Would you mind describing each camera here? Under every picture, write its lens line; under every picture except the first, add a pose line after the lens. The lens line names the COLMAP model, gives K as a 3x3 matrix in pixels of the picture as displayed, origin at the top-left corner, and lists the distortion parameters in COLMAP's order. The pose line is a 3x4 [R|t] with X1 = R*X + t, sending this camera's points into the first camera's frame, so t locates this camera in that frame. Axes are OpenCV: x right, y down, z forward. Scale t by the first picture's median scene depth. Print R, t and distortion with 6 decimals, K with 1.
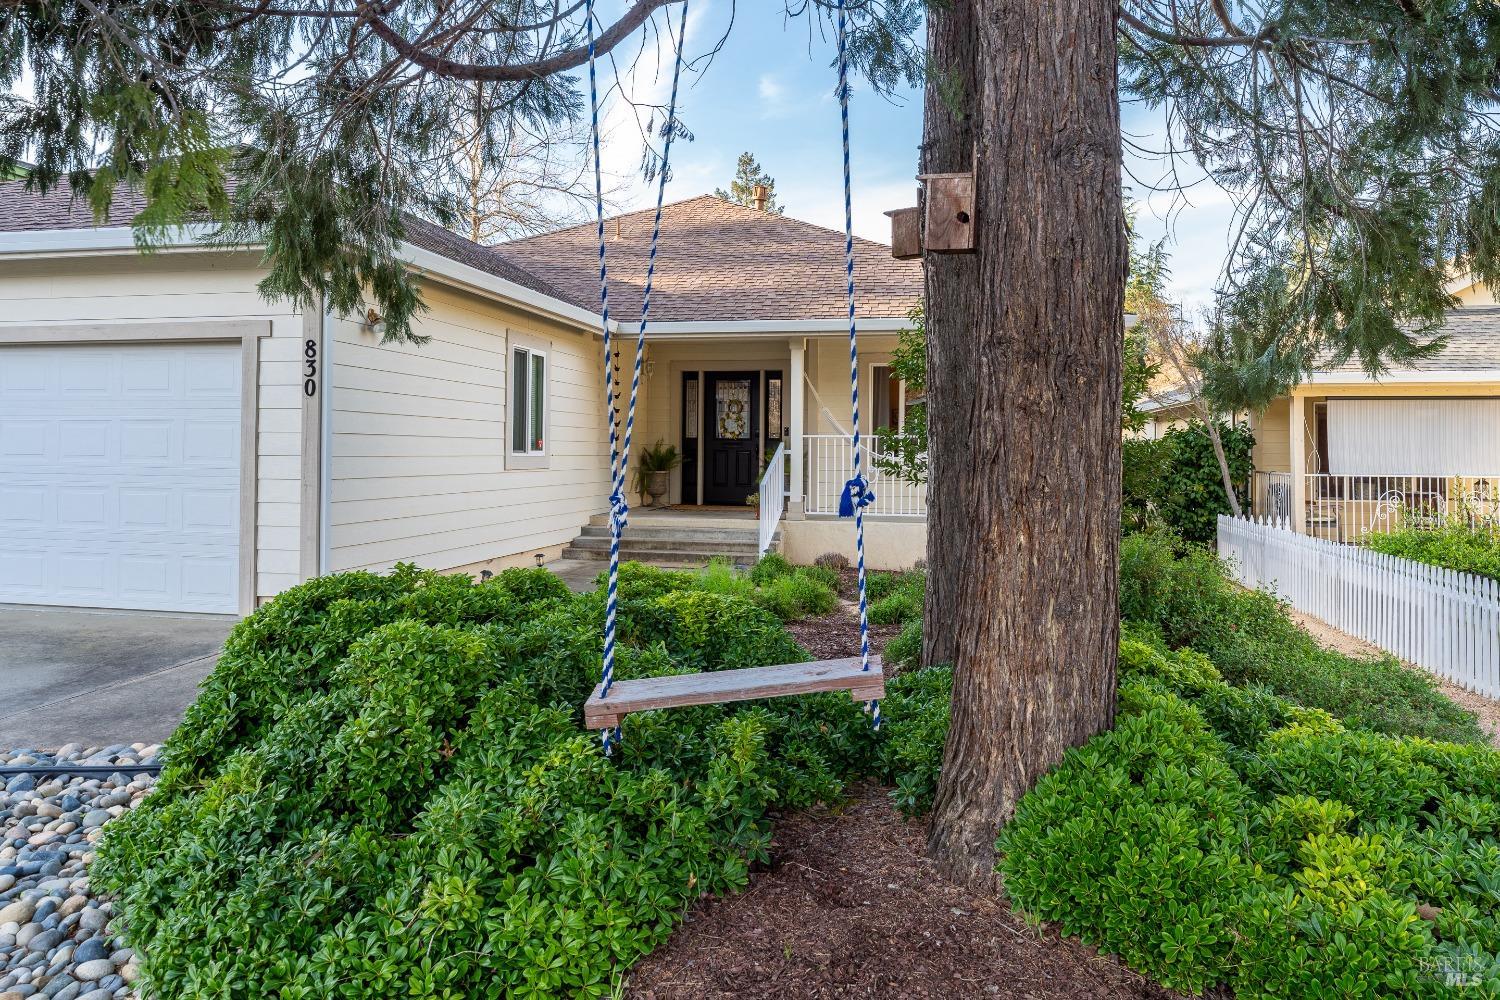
lens RADIAL K [[1022.0, 0, 753.4], [0, 1022.0, 431.3], [0, 0, 1]] dist [-0.000593, -0.002438]
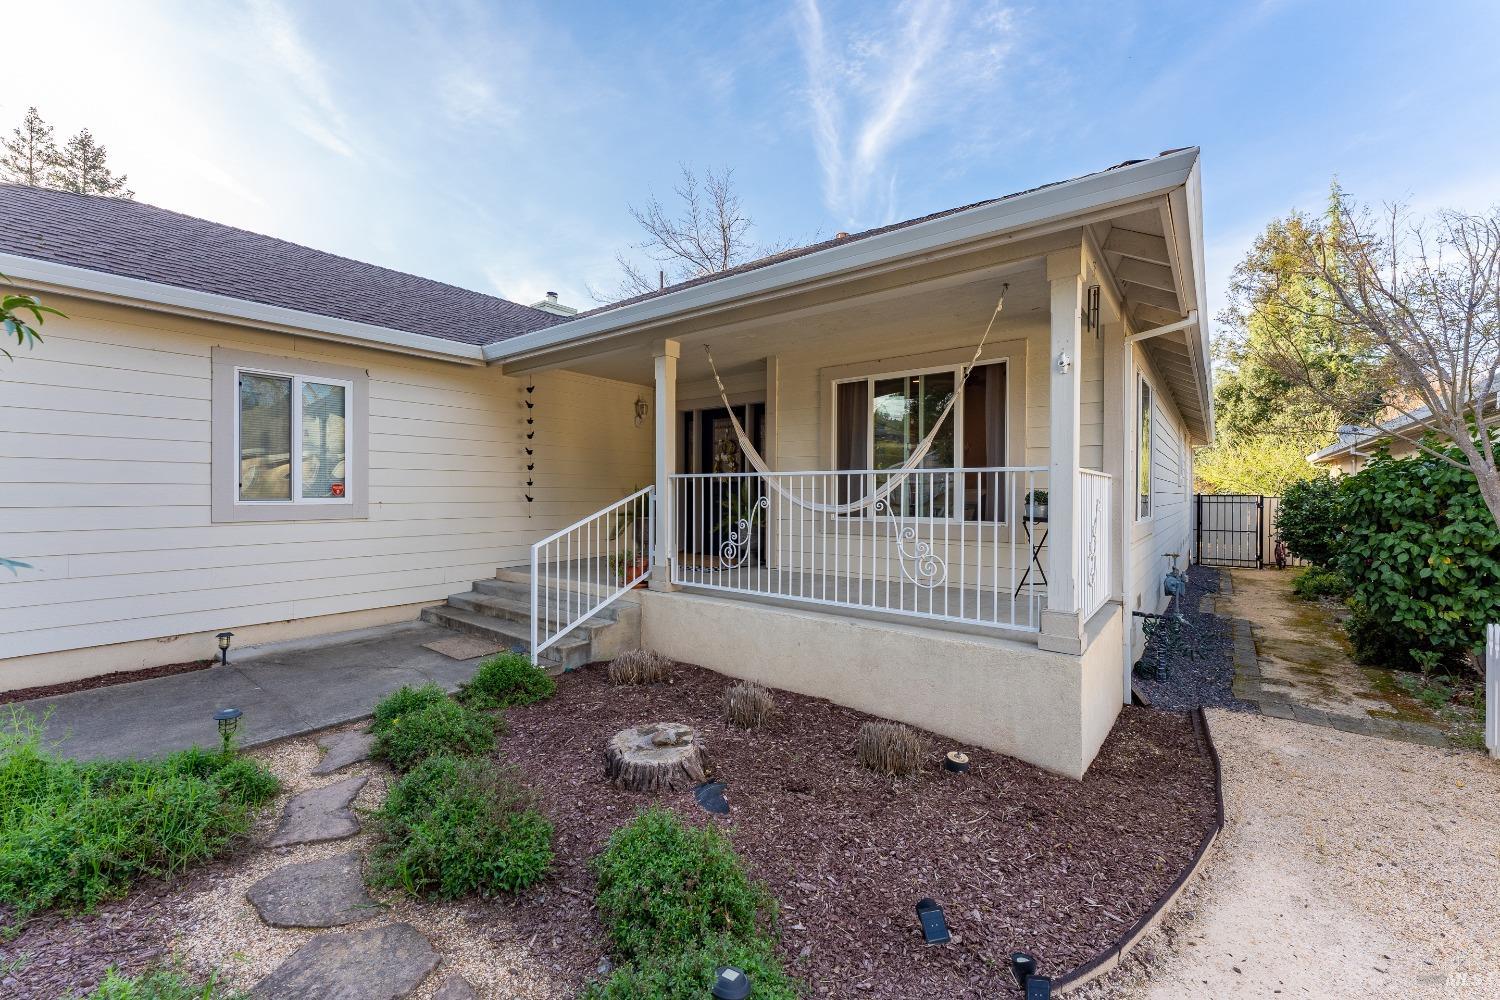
lens RADIAL K [[601.6, 0, 745.1], [0, 601.6, 493.1], [0, 0, 1]] dist [0.001553, 0.000077]
pose [[0.898051, -0.004650, -0.439867, 0.552470], [0.013249, 0.999776, 0.016480, 0.020230], [0.439692, -0.020628, 0.897912, 1.239498]]
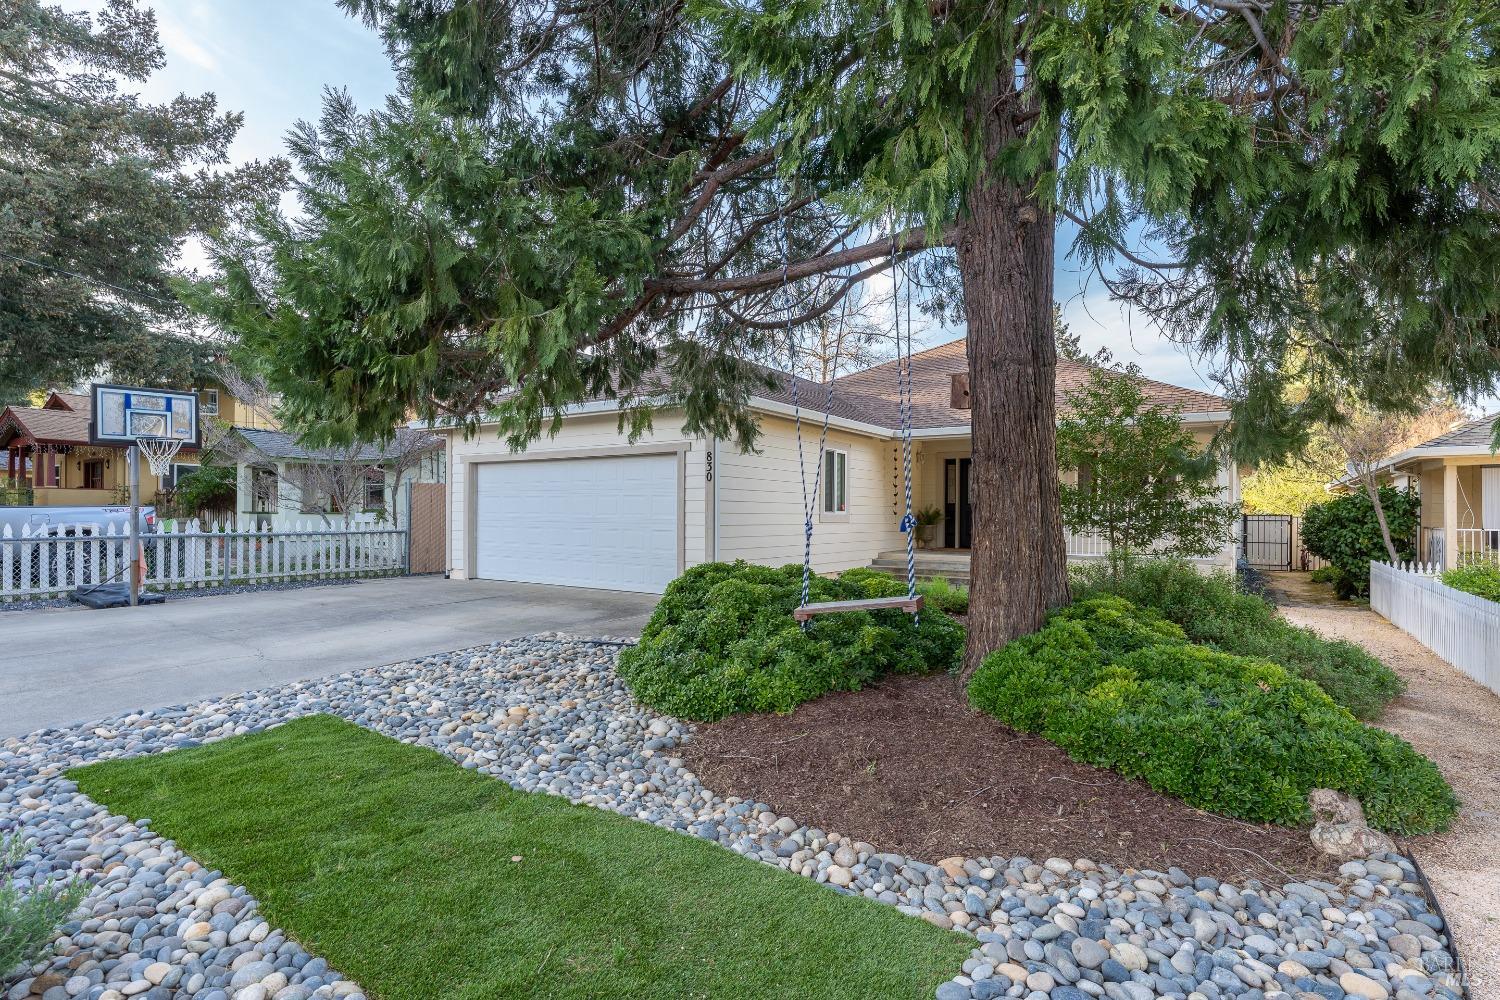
lens RADIAL K [[735.4, 0, 750.0], [0, 735.4, 500.0], [0, 0, 1]] dist [-0.000724, -0.000300]
pose [[0.927847, -0.009177, -0.372849, 0.166911], [0.008386, 0.999958, -0.003743, 0.007044], [0.372867, 0.000346, 0.927885, -0.276867]]
